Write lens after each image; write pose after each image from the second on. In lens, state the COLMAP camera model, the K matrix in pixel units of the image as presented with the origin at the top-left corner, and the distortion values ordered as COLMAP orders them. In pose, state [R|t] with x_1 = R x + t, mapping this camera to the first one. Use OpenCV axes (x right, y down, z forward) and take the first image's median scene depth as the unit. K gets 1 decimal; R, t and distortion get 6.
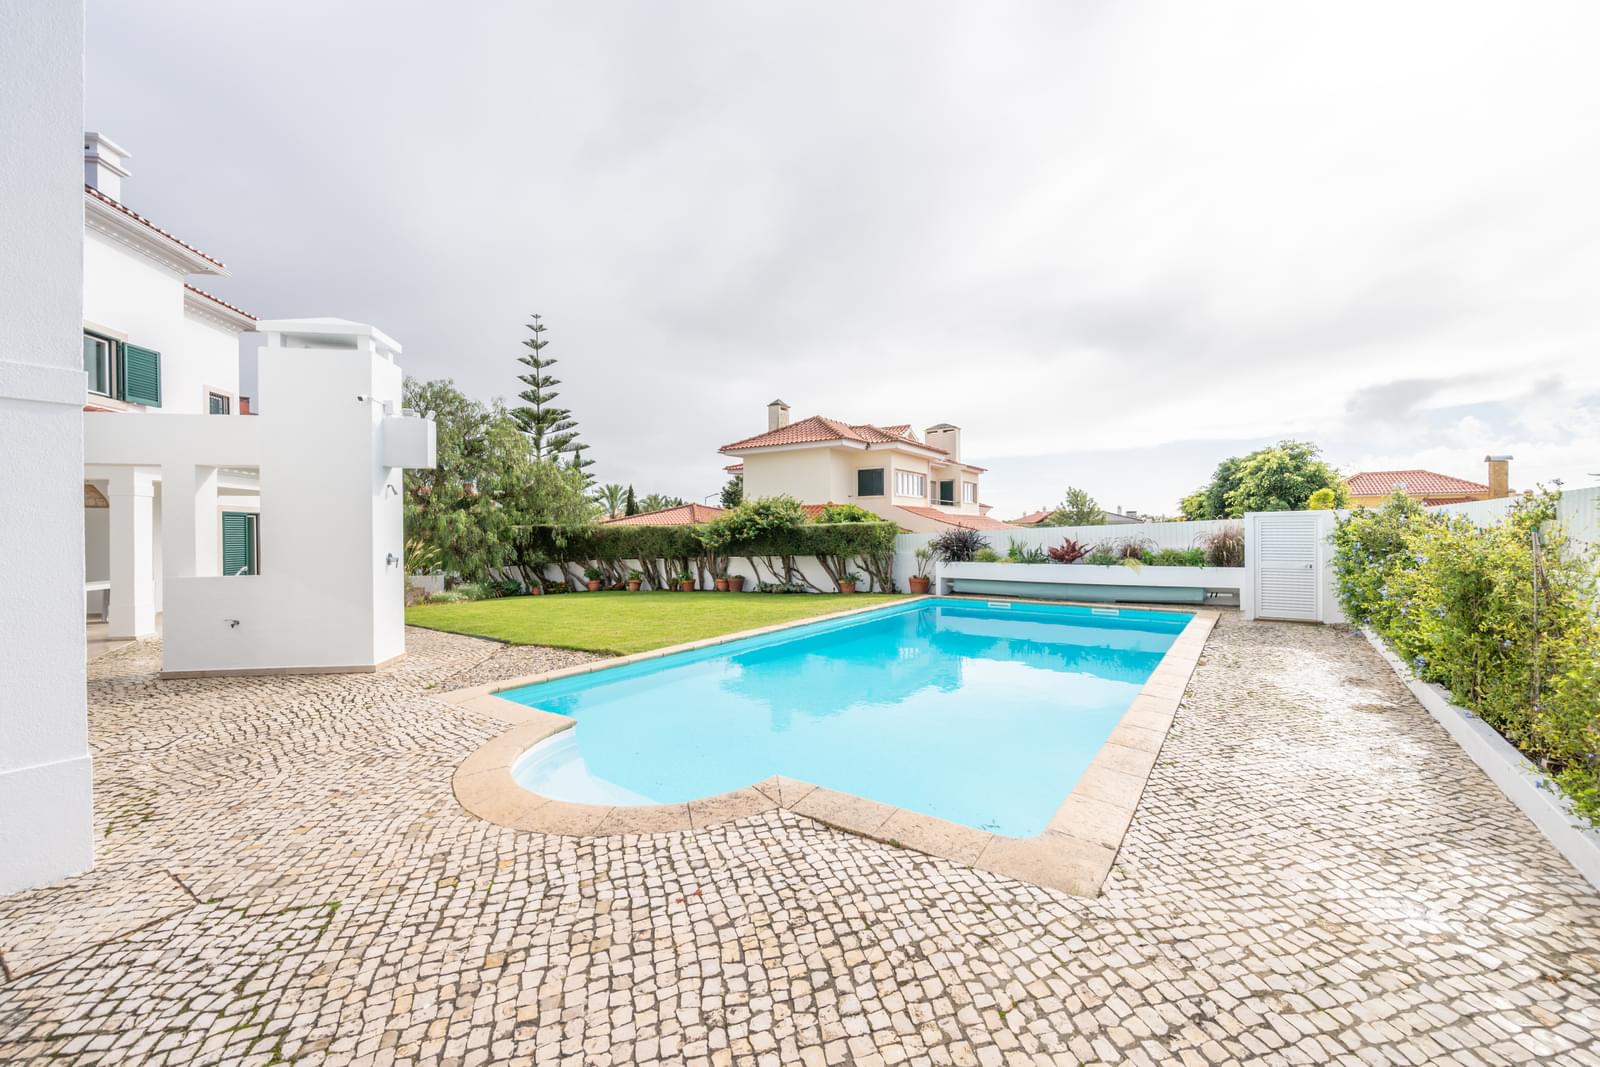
lens RADIAL K [[623.3, 0, 776.8], [0, 623.3, 533.9], [0, 0, 1]] dist [-0.005751, 0.000400]
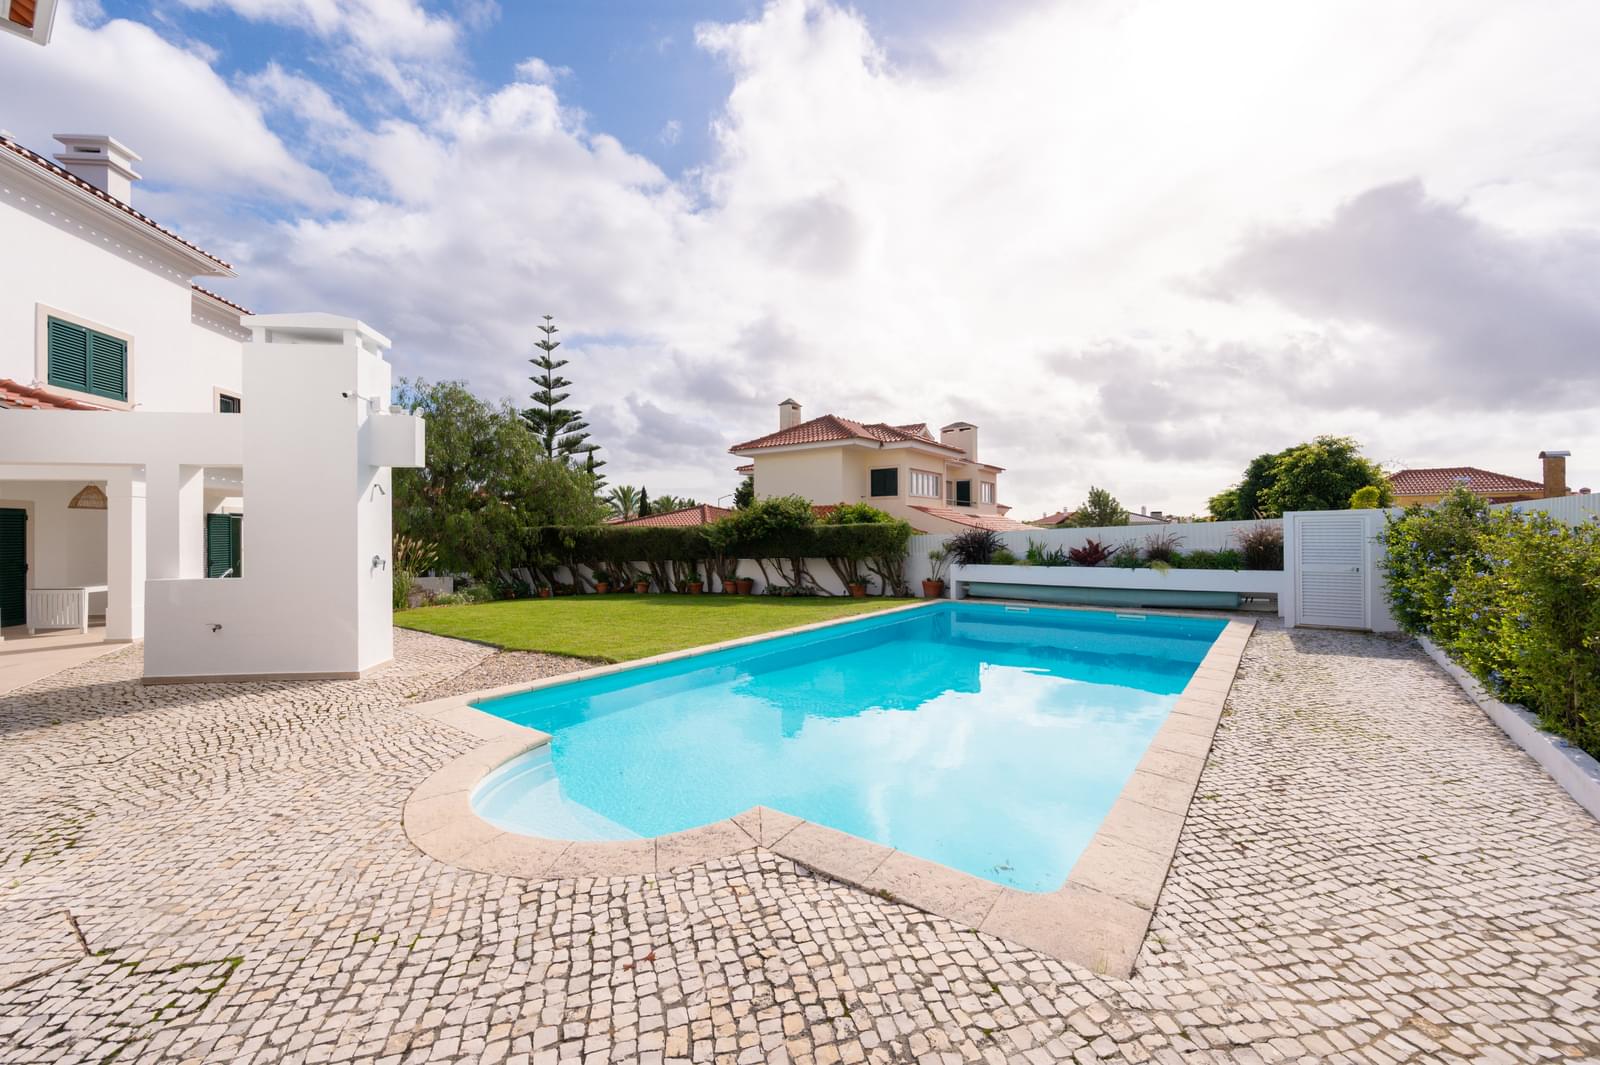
lens RADIAL K [[623.3, 0, 769.9], [0, 623.3, 534.9], [0, 0, 1]] dist [-0.005751, 0.000400]
pose [[0.999309, -0.000946, -0.037146, 0.017594], [0.000928, 0.999999, -0.000495, 0.000224], [0.037146, 0.000460, 0.999310, 0.040303]]
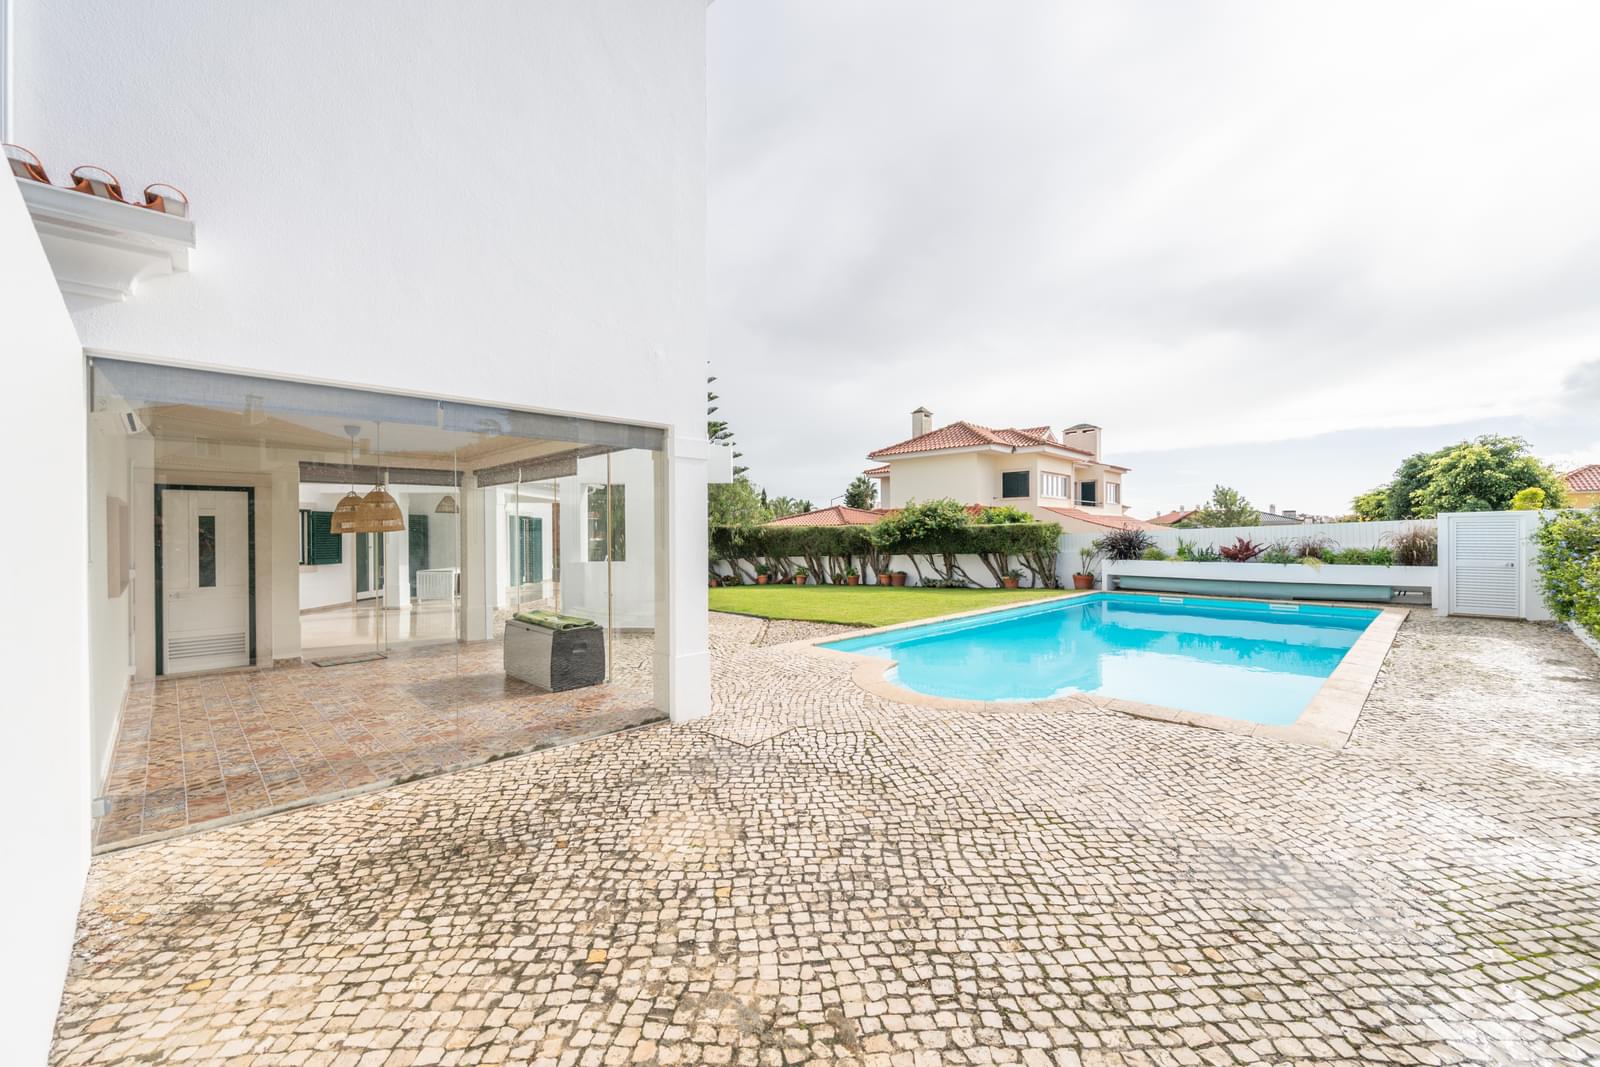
lens RADIAL K [[623.3, 0, 765.9], [0, 623.3, 538.1], [0, 0, 1]] dist [-0.005751, 0.000400]
pose [[0.984633, 0.002586, -0.174617, -0.177279], [-0.001637, 0.999983, 0.005583, 0.003234], [0.174628, -0.005212, 0.984621, -0.222524]]
